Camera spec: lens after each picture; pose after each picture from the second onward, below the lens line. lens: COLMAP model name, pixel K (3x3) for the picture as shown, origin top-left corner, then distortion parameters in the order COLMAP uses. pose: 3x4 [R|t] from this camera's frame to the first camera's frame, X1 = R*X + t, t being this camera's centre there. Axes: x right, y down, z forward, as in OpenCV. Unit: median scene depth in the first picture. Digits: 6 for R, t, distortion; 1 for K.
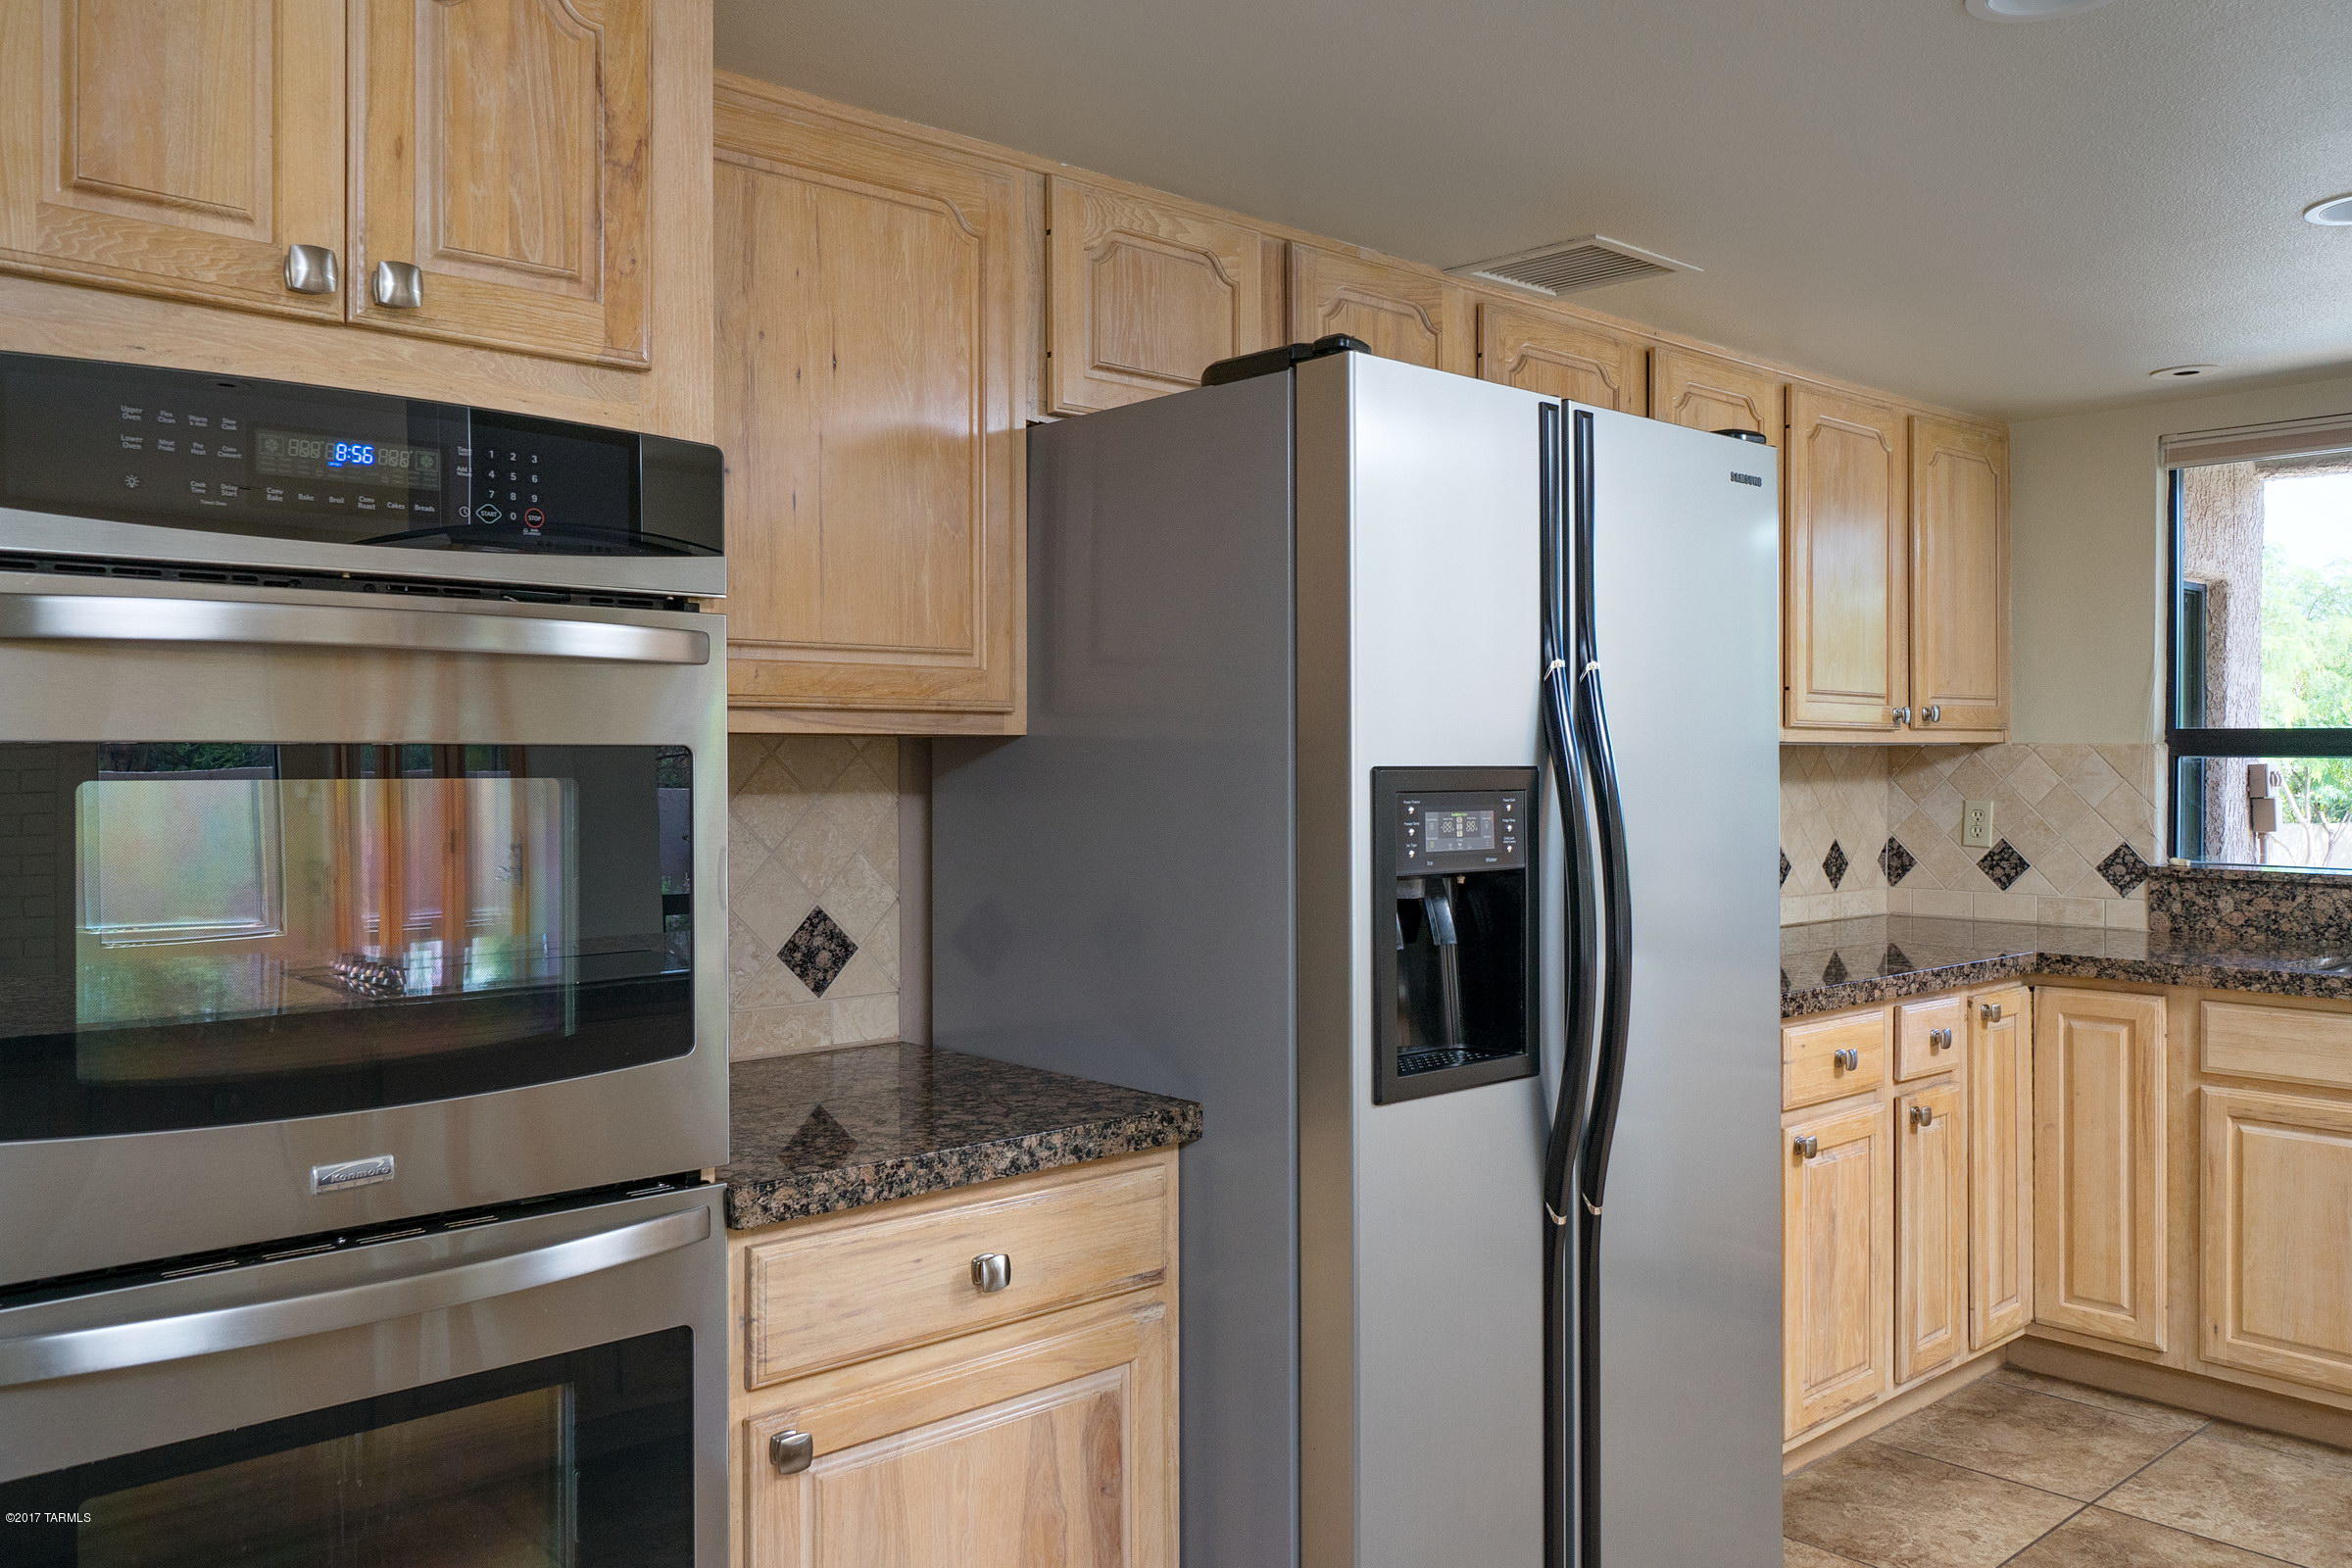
lens RADIAL K [[1798.2, 0, 1164.1], [0, 1798.2, 773.7], [0, 0, 1]] dist [-0.019006, 0.003111]
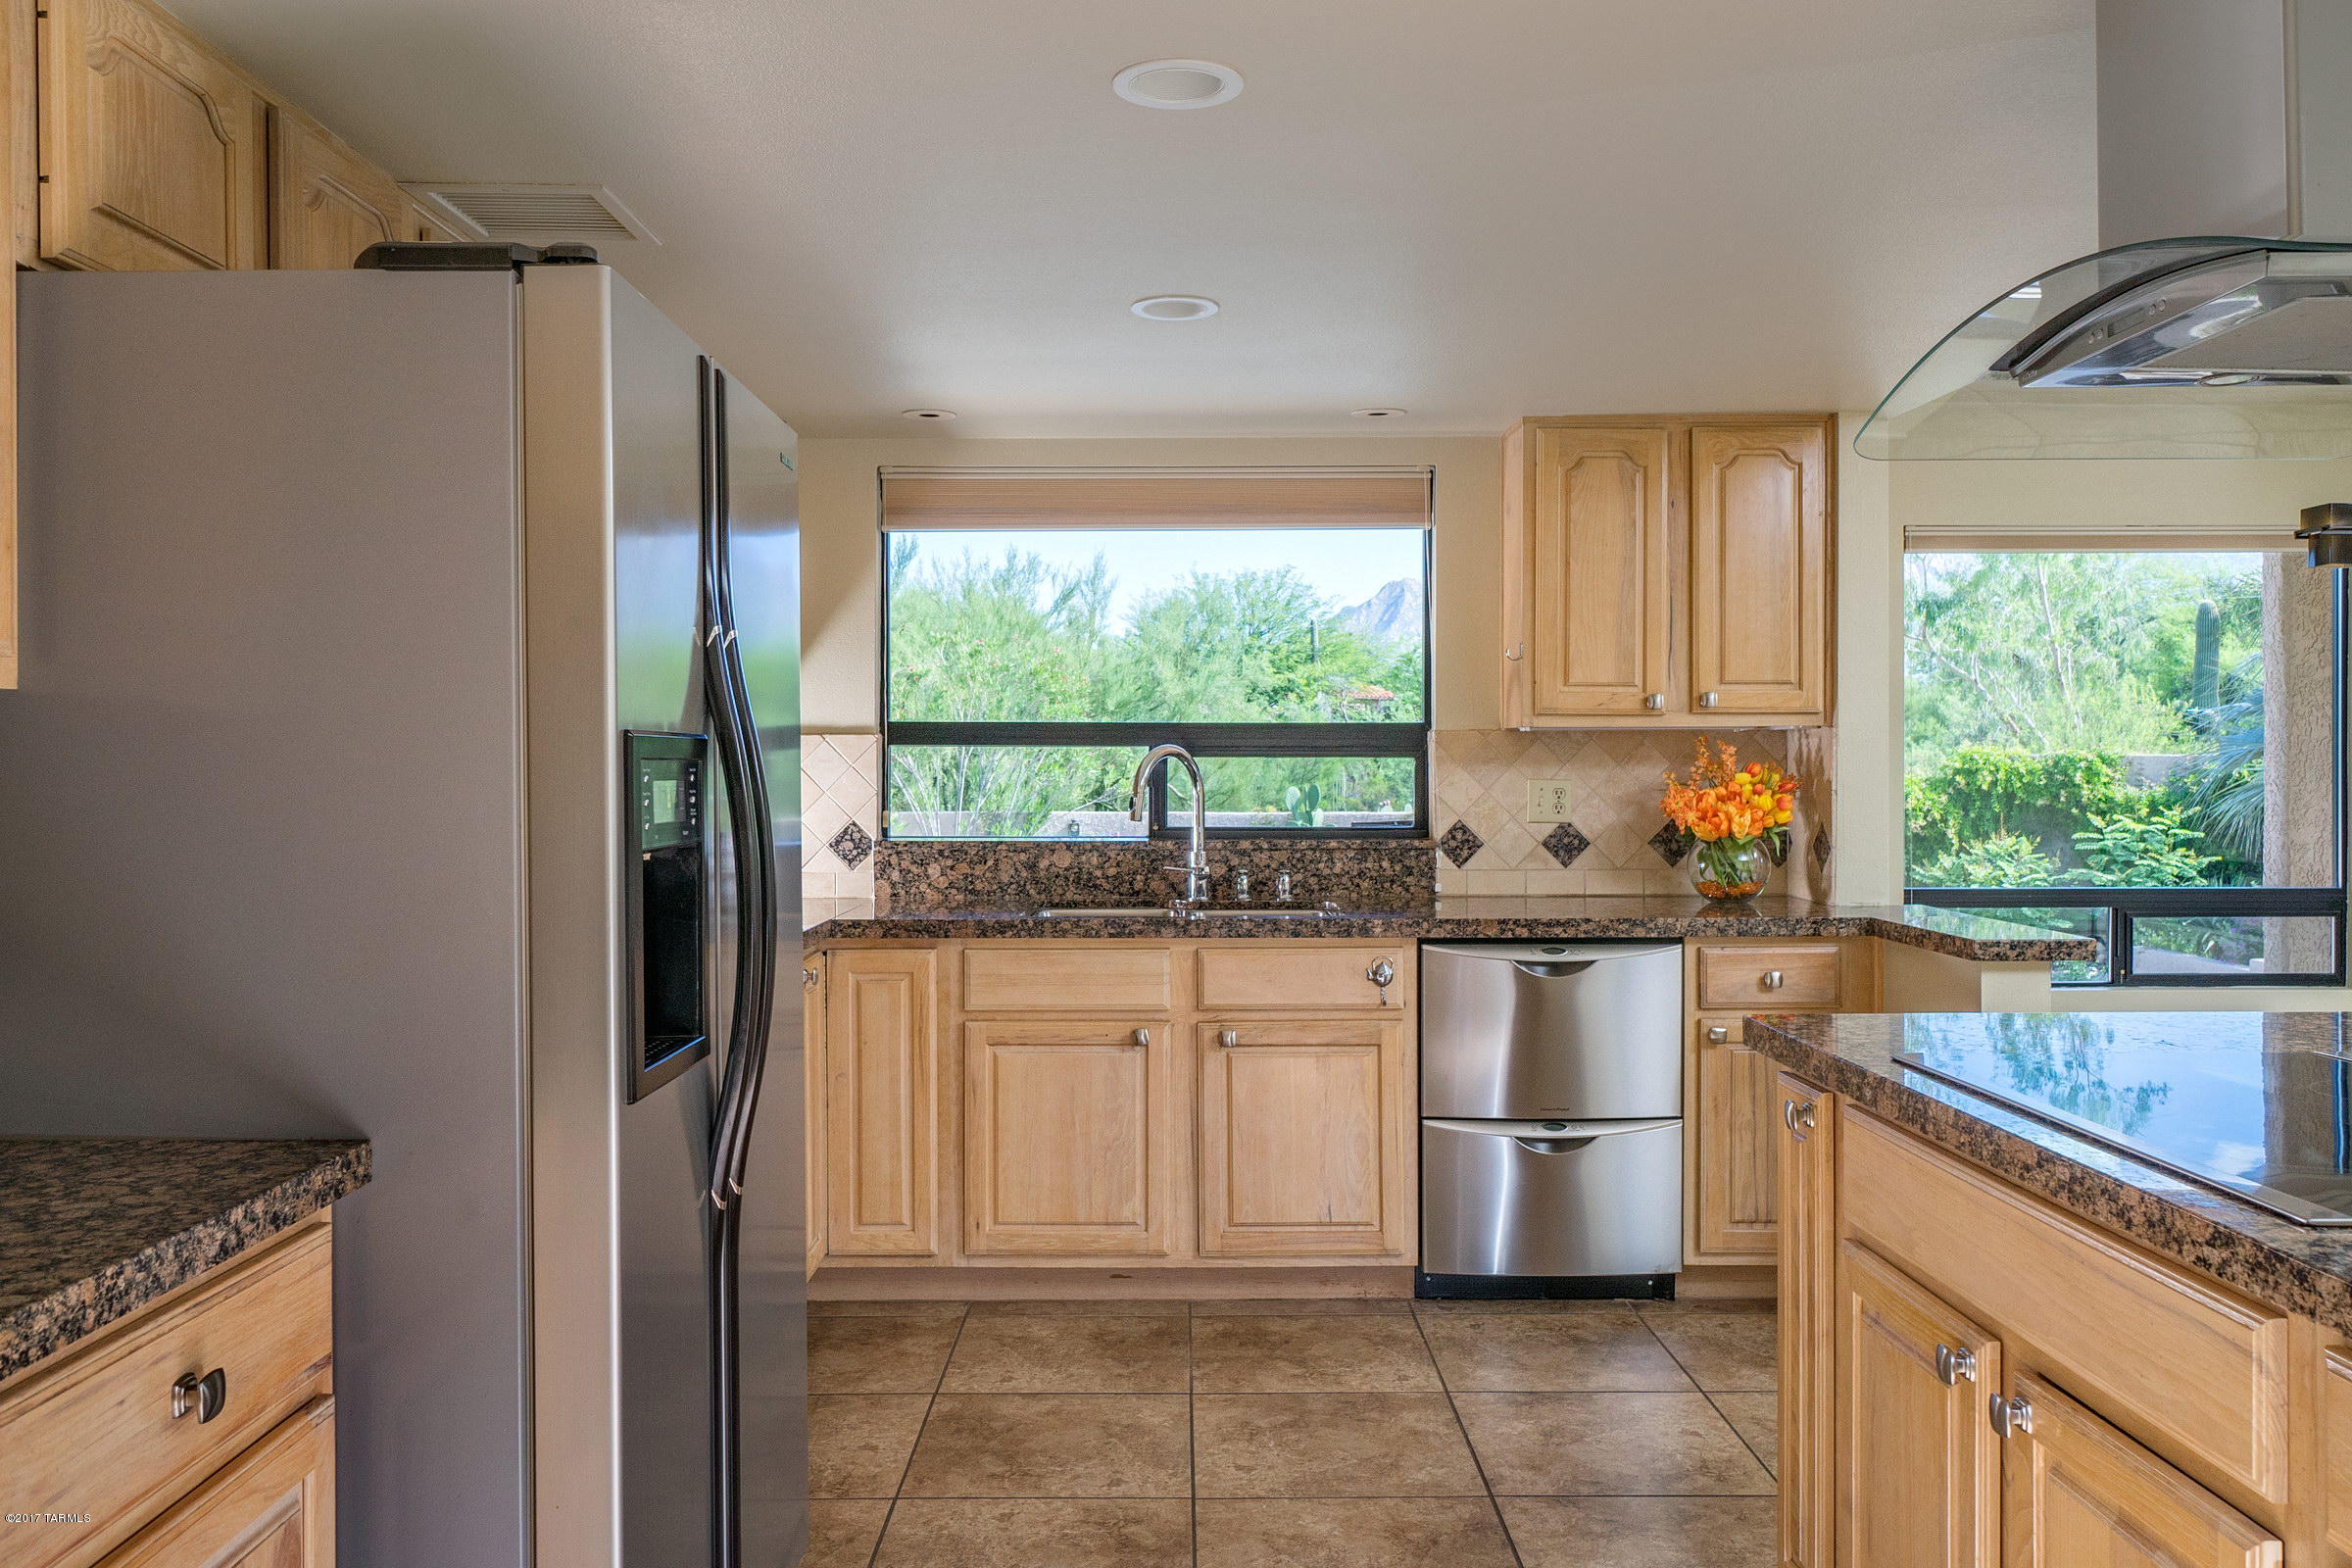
lens RADIAL K [[1798.2, 0, 1208.7], [0, 1798.2, 776.9], [0, 0, 1]] dist [-0.019006, 0.003111]
pose [[0.650047, -0.007010, 0.759862, -0.223165], [0.007376, 0.999969, 0.002916, 0.011118], [-0.759858, 0.003710, 0.650078, 0.110793]]
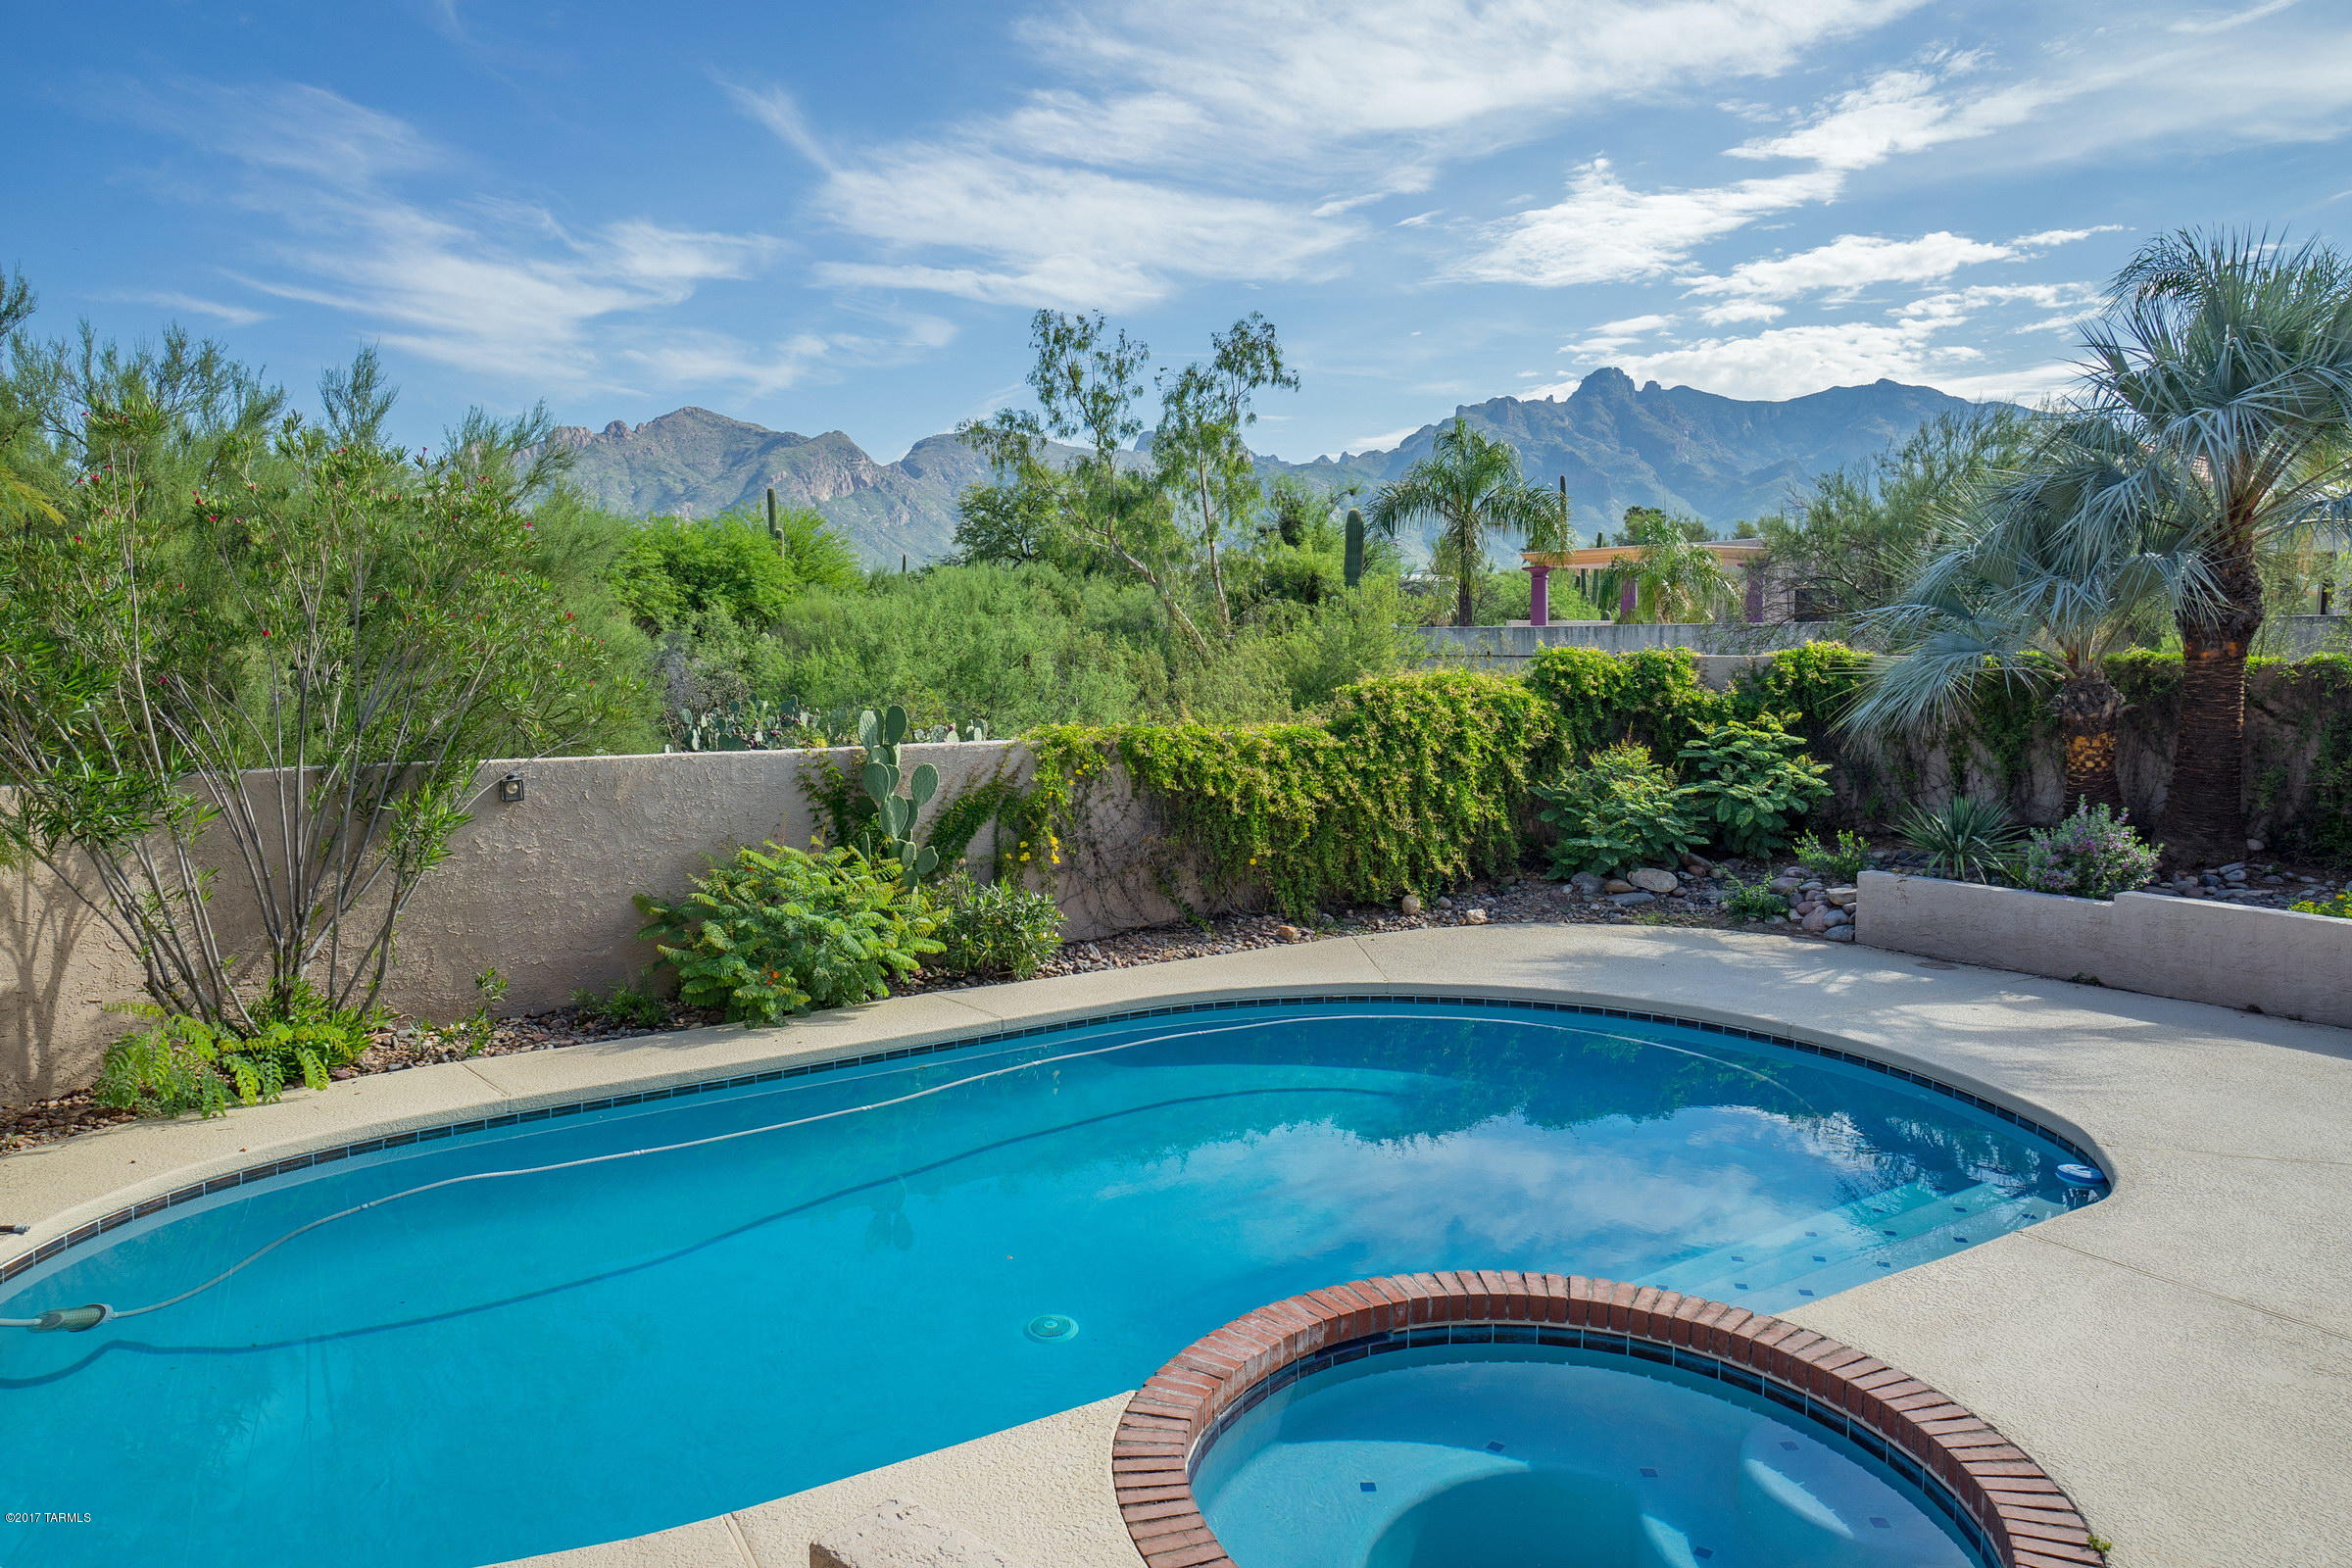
lens RADIAL K [[1540.3, 0, 1182.7], [0, 1540.3, 781.0], [0, 0, 1]] dist [0.008950, 0.002905]
pose [[0.127989, -0.091606, 0.987536, 1.176719], [0.008565, 0.995790, 0.091261, -0.083556], [-0.991739, -0.003222, 0.128234, 2.584143]]
